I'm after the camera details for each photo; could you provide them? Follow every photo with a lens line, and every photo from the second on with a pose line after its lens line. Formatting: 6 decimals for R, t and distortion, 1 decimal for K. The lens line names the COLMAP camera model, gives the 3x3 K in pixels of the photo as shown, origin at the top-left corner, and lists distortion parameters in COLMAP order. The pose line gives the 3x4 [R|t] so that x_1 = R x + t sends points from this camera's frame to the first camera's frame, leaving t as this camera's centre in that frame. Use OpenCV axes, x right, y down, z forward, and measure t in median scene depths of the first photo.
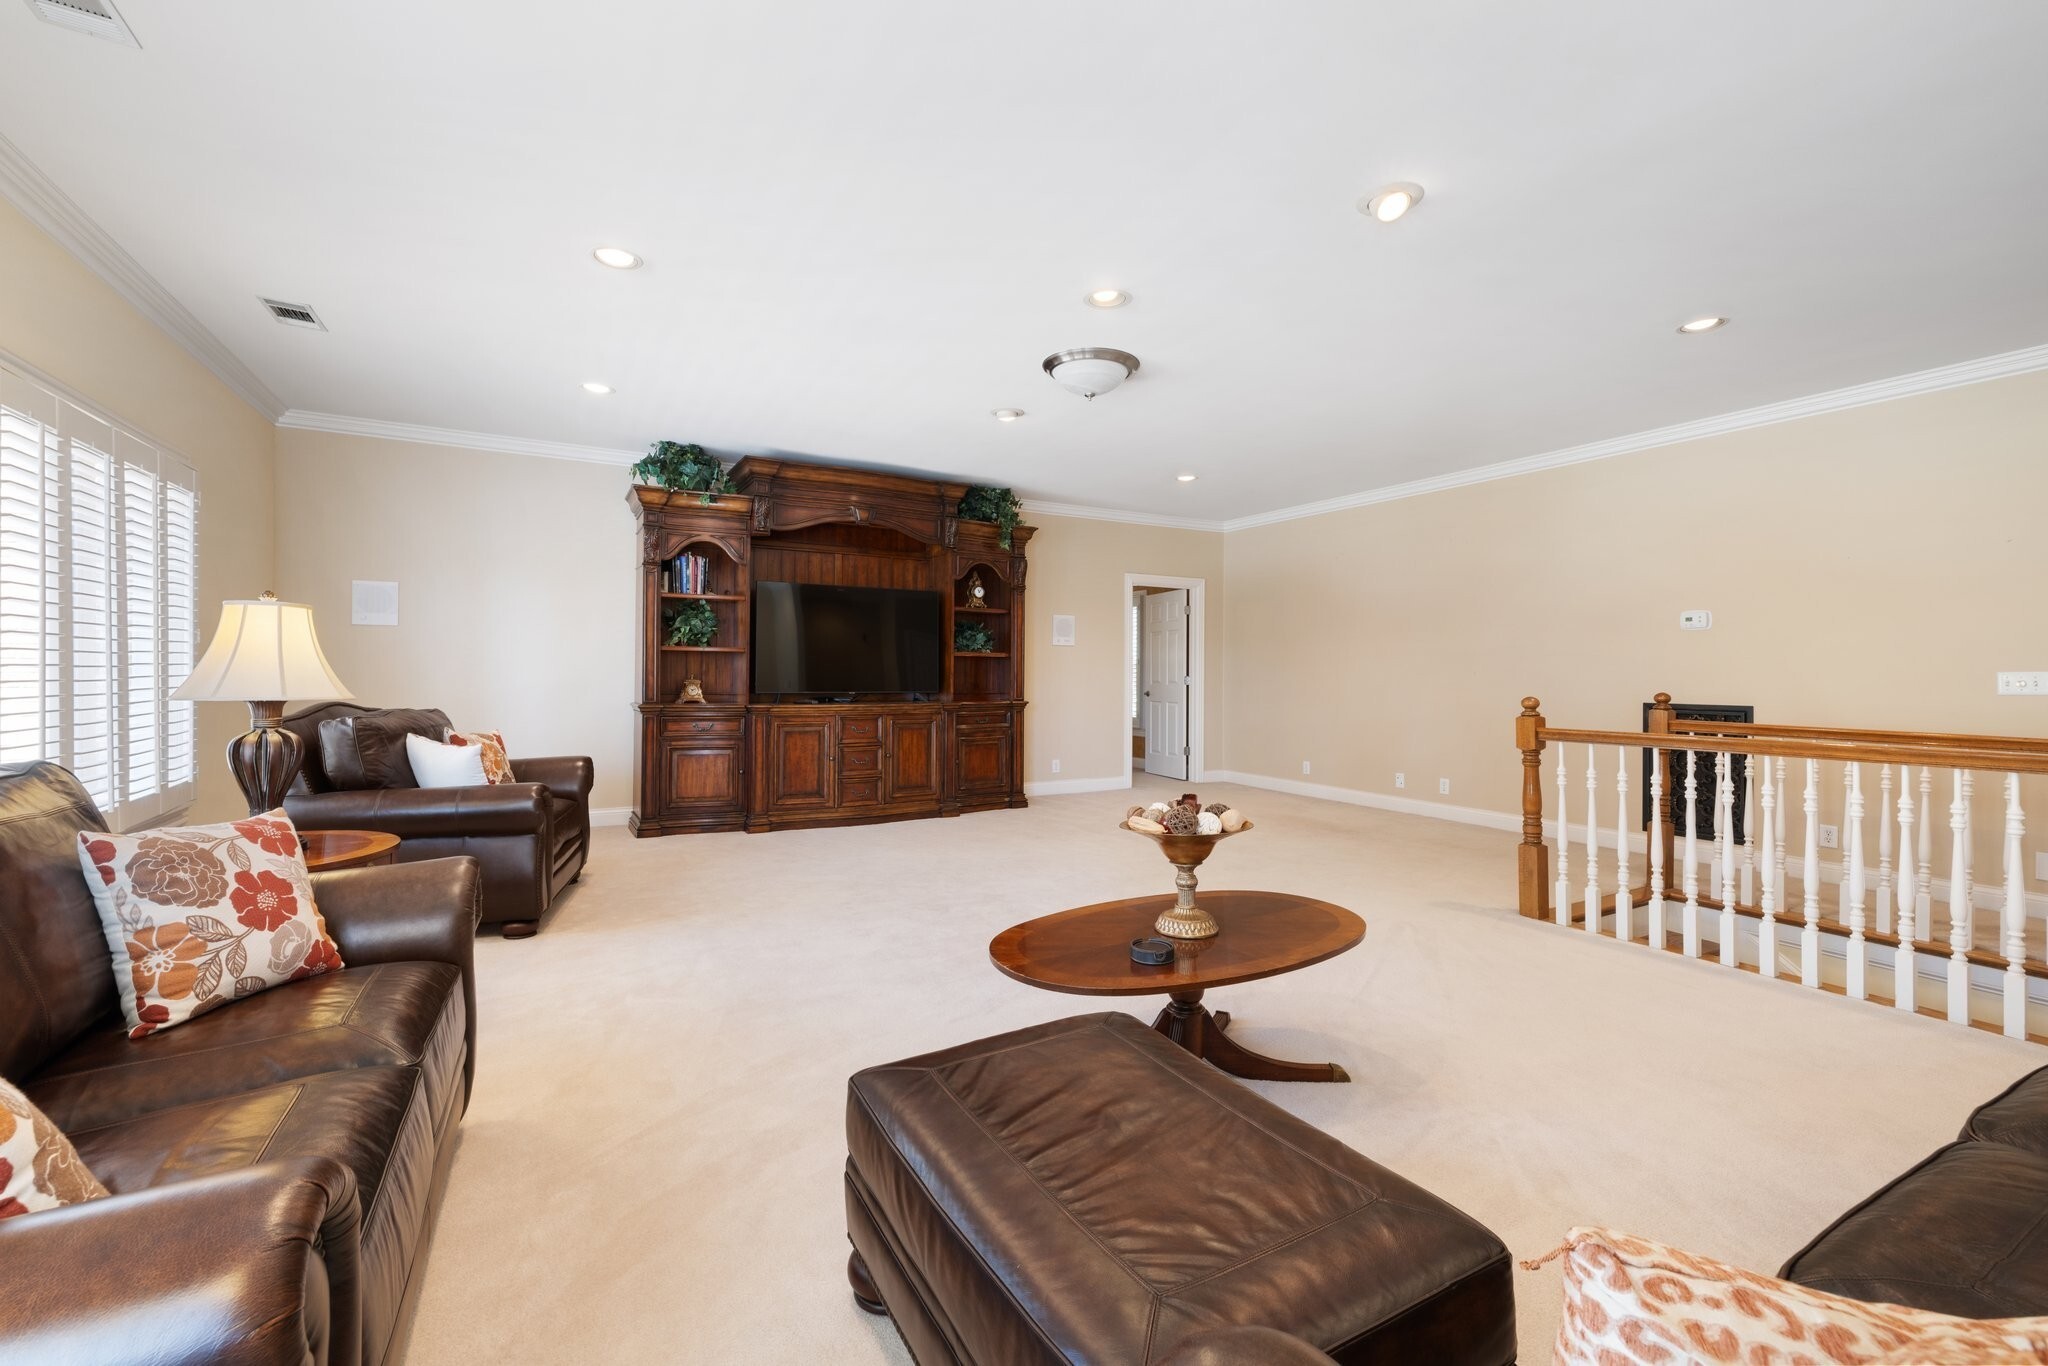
lens RADIAL K [[858.5, 0, 1025.5], [0, 858.5, 680.3], [0, 0, 1]] dist [-0.004508, -0.000050]
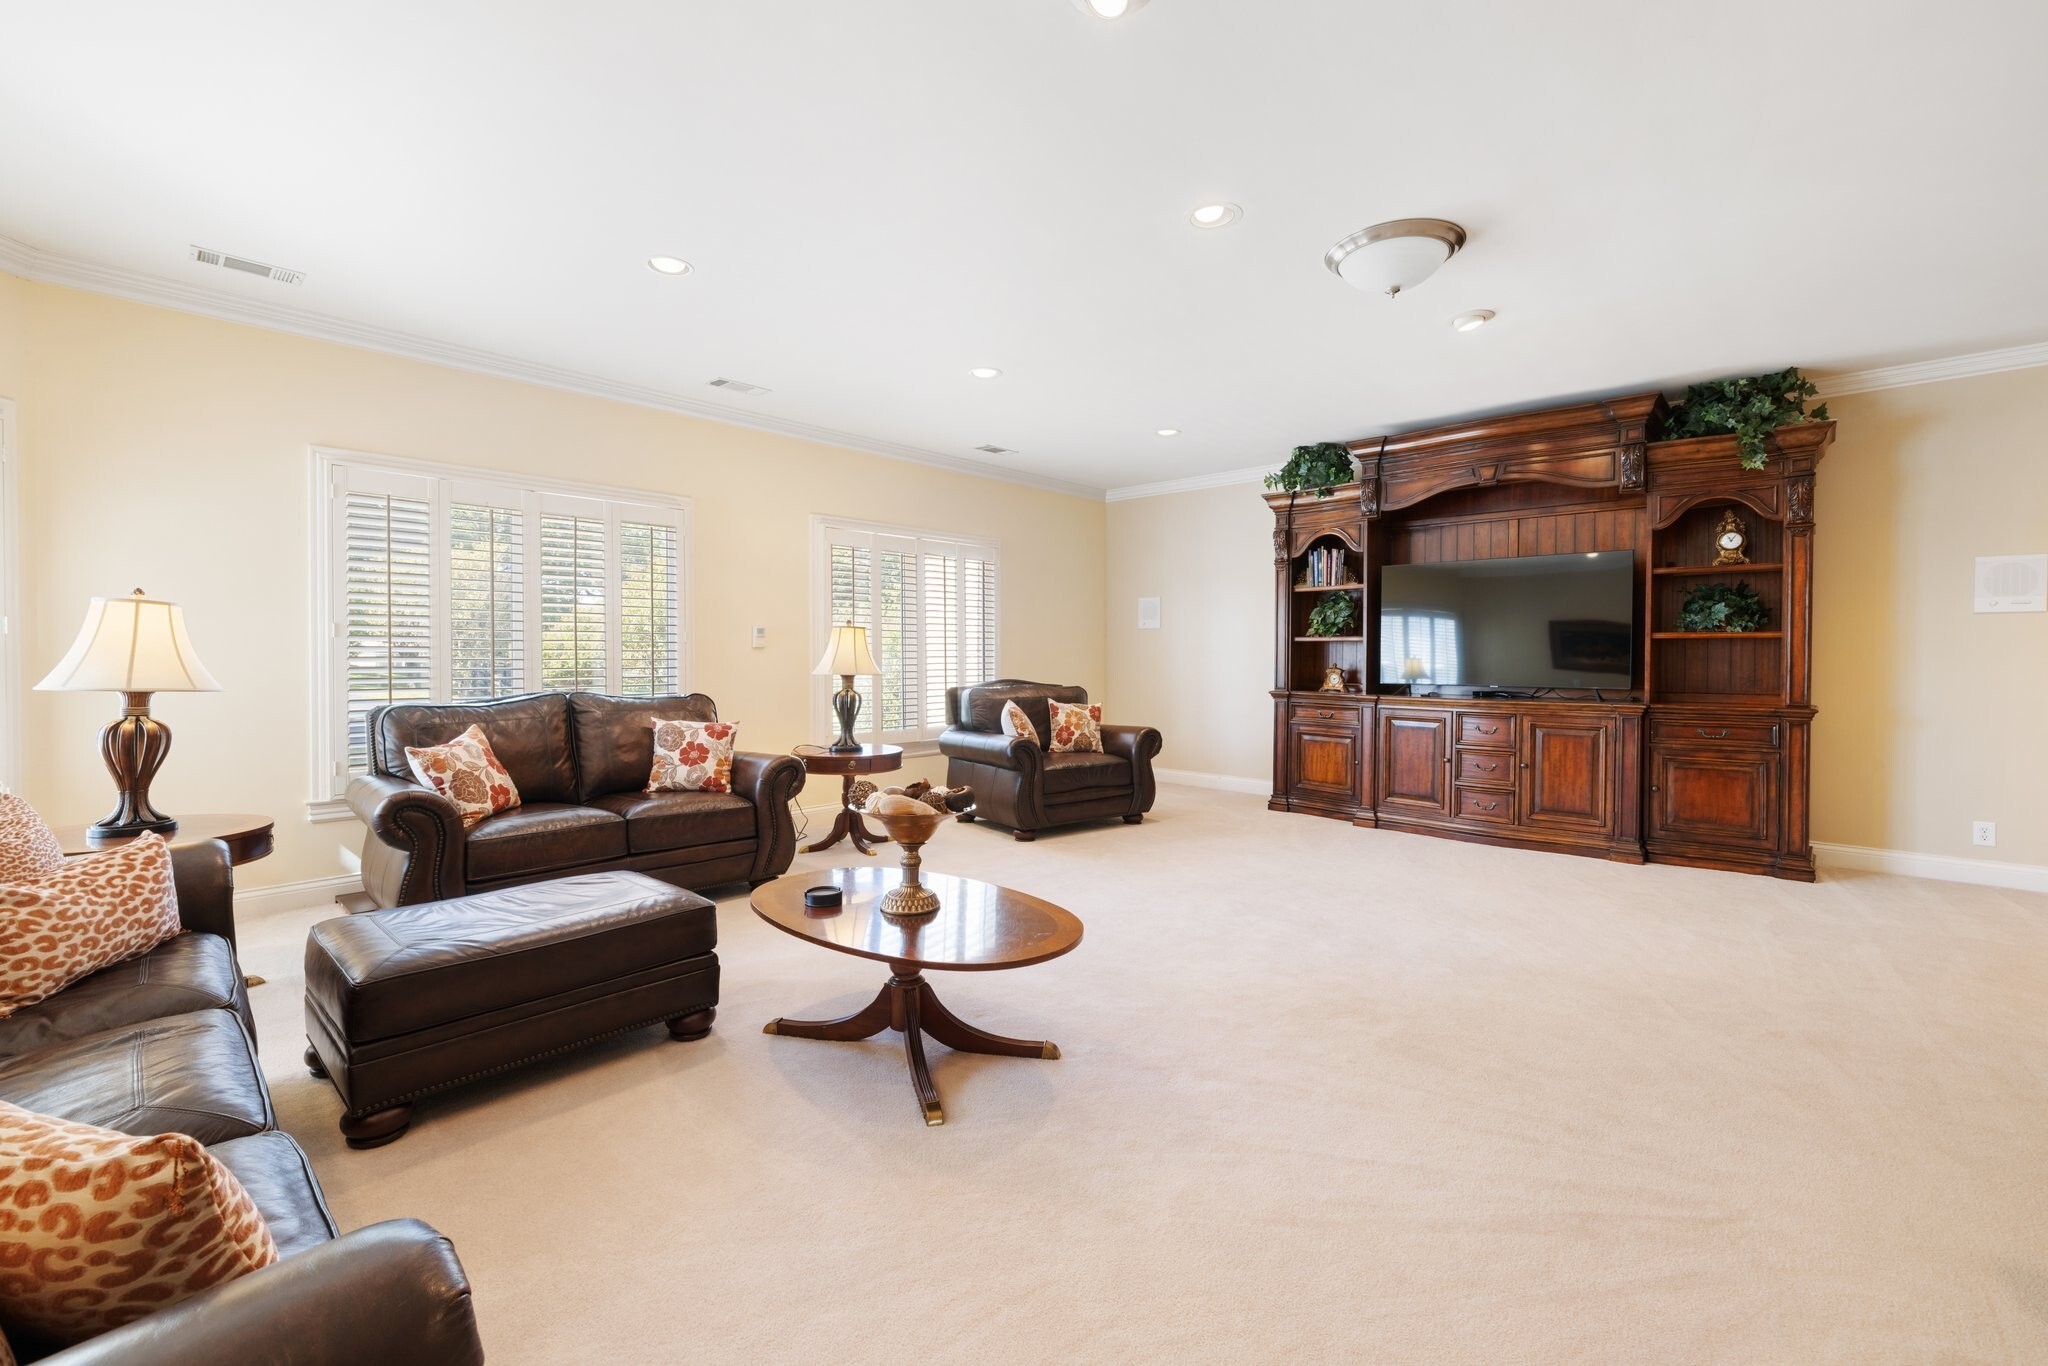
lens RADIAL K [[858.5, 0, 1022.1], [0, 858.5, 672.4], [0, 0, 1]] dist [-0.004508, -0.000050]
pose [[0.306503, 0.010520, -0.951812, 0.479975], [-0.010714, 0.999914, 0.007602, -0.000151], [0.951809, 0.007868, 0.306589, 0.325148]]
